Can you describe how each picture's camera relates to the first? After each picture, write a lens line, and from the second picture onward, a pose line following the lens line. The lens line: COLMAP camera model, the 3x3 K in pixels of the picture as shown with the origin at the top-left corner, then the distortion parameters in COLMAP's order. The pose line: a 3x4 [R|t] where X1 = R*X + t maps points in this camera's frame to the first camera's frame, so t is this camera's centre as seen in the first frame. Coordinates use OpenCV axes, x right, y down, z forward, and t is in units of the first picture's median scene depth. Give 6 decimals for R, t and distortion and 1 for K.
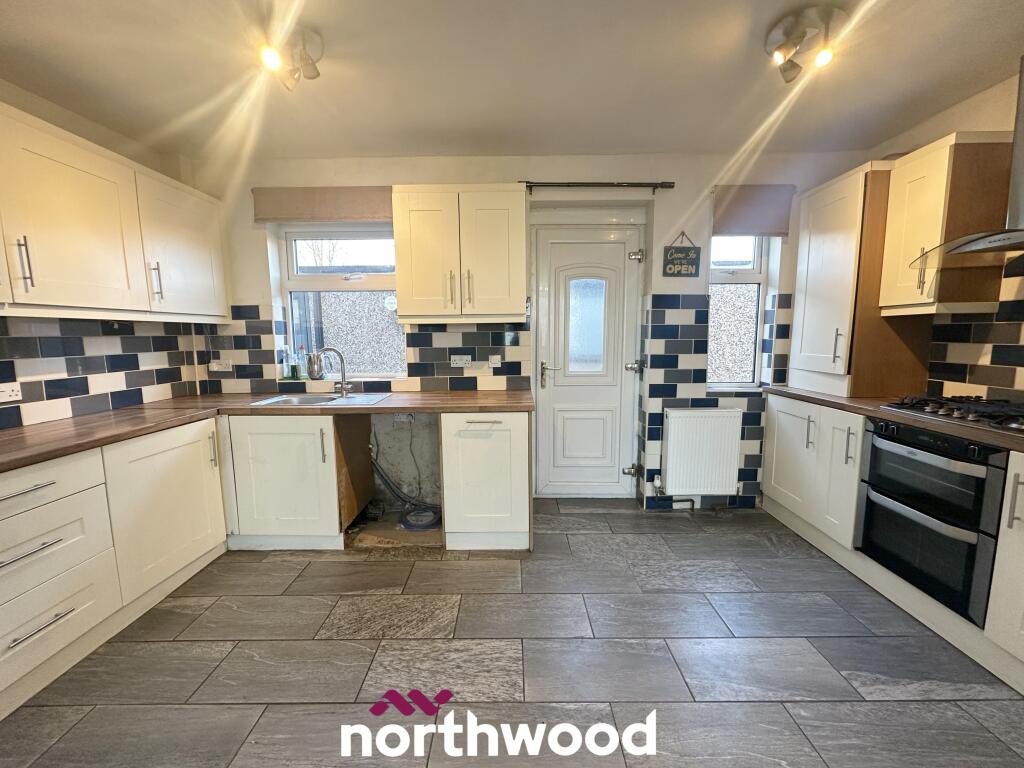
lens RADIAL K [[406.9, 0, 511.6], [0, 406.9, 382.7], [0, 0, 1]] dist [-0.000990, -0.000308]
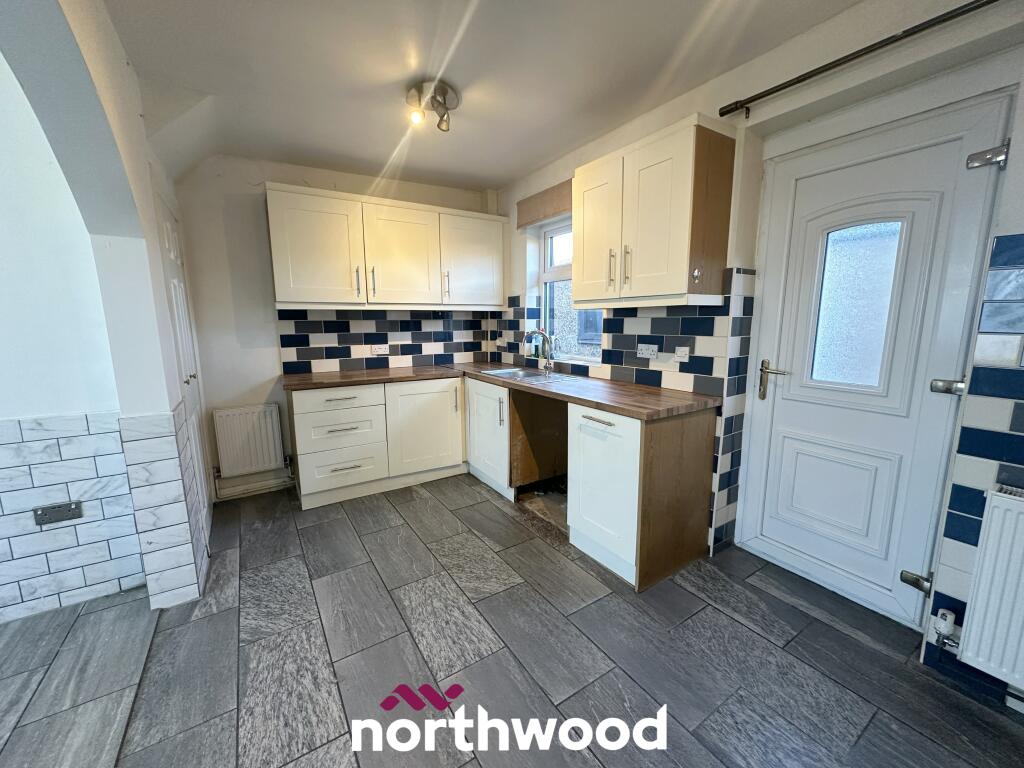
lens RADIAL K [[407.1, 0, 512.0], [0, 407.1, 384.0], [0, 0, 1]] dist [-0.000354, -0.000101]
pose [[0.546348, 0.136855, -0.826301, 0.446355], [-0.099816, 0.990168, 0.097997, -0.040521], [0.831589, 0.028938, 0.554637, 0.287379]]
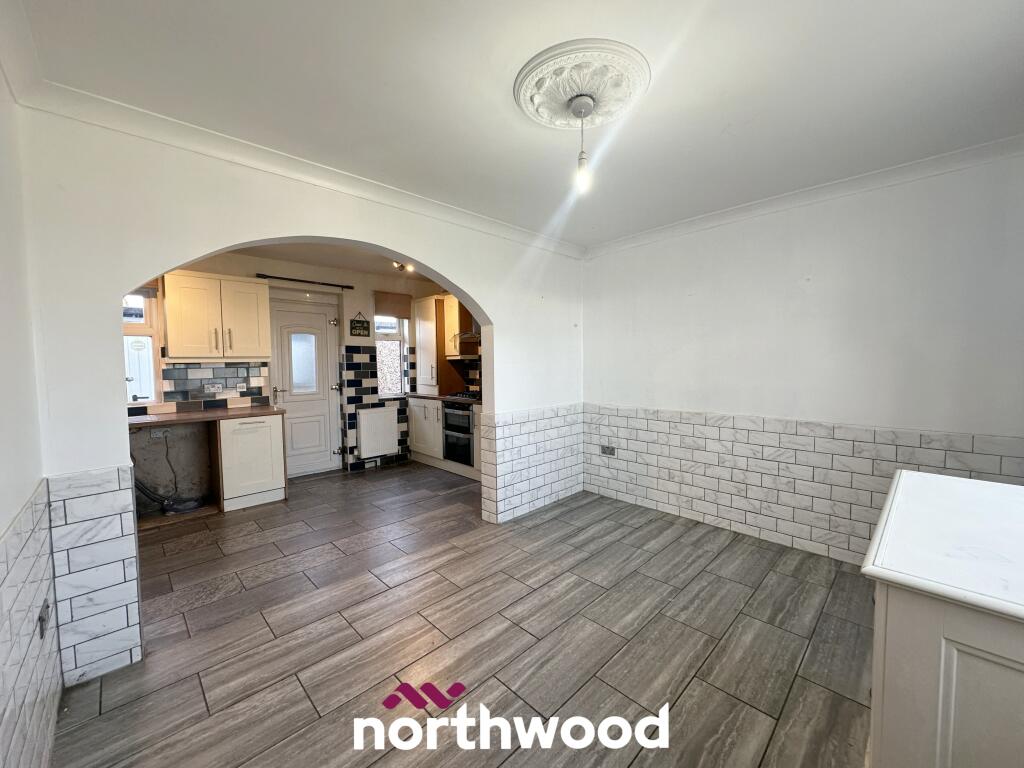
lens RADIAL K [[406.9, 0, 511.6], [0, 406.9, 382.7], [0, 0, 1]] dist [-0.000990, -0.000308]
pose [[0.712770, -0.036908, 0.700426, -0.377732], [0.090430, 0.995116, -0.039588, 0.077685], [-0.695544, 0.091557, 0.712626, -0.735733]]
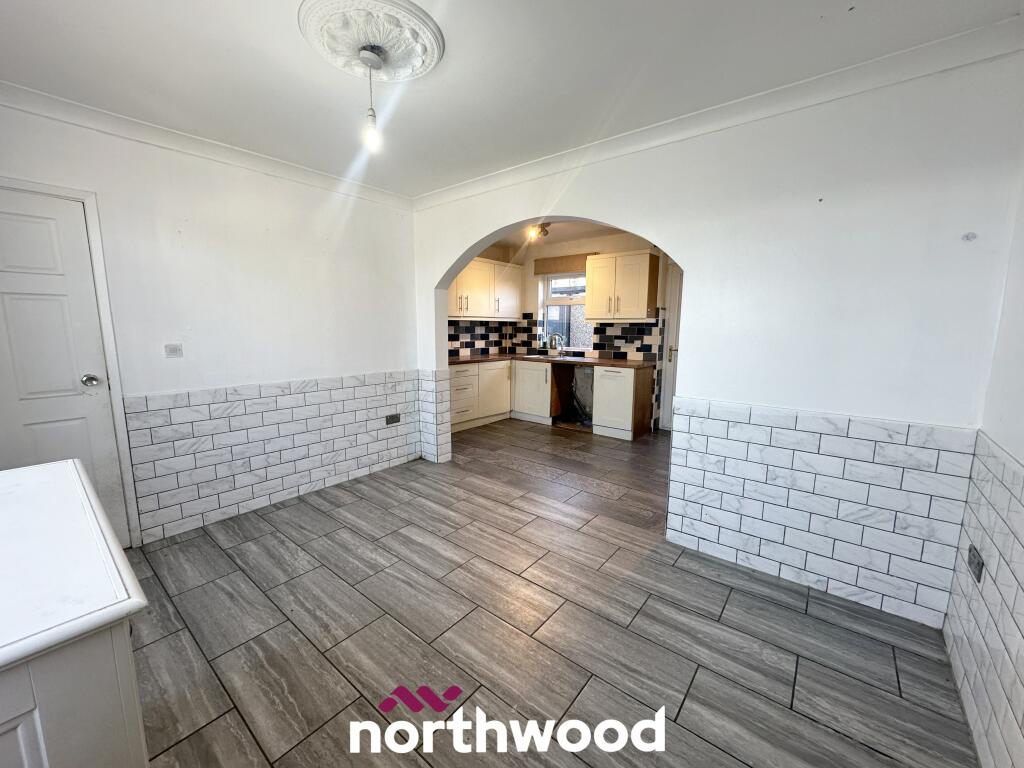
lens RADIAL K [[406.9, 0, 511.6], [0, 406.9, 382.7], [0, 0, 1]] dist [-0.000990, -0.000308]
pose [[0.777310, 0.102322, -0.620741, 0.661756], [-0.089807, 0.994627, 0.051494, 0.075623], [0.622675, 0.015720, 0.782322, -0.745028]]
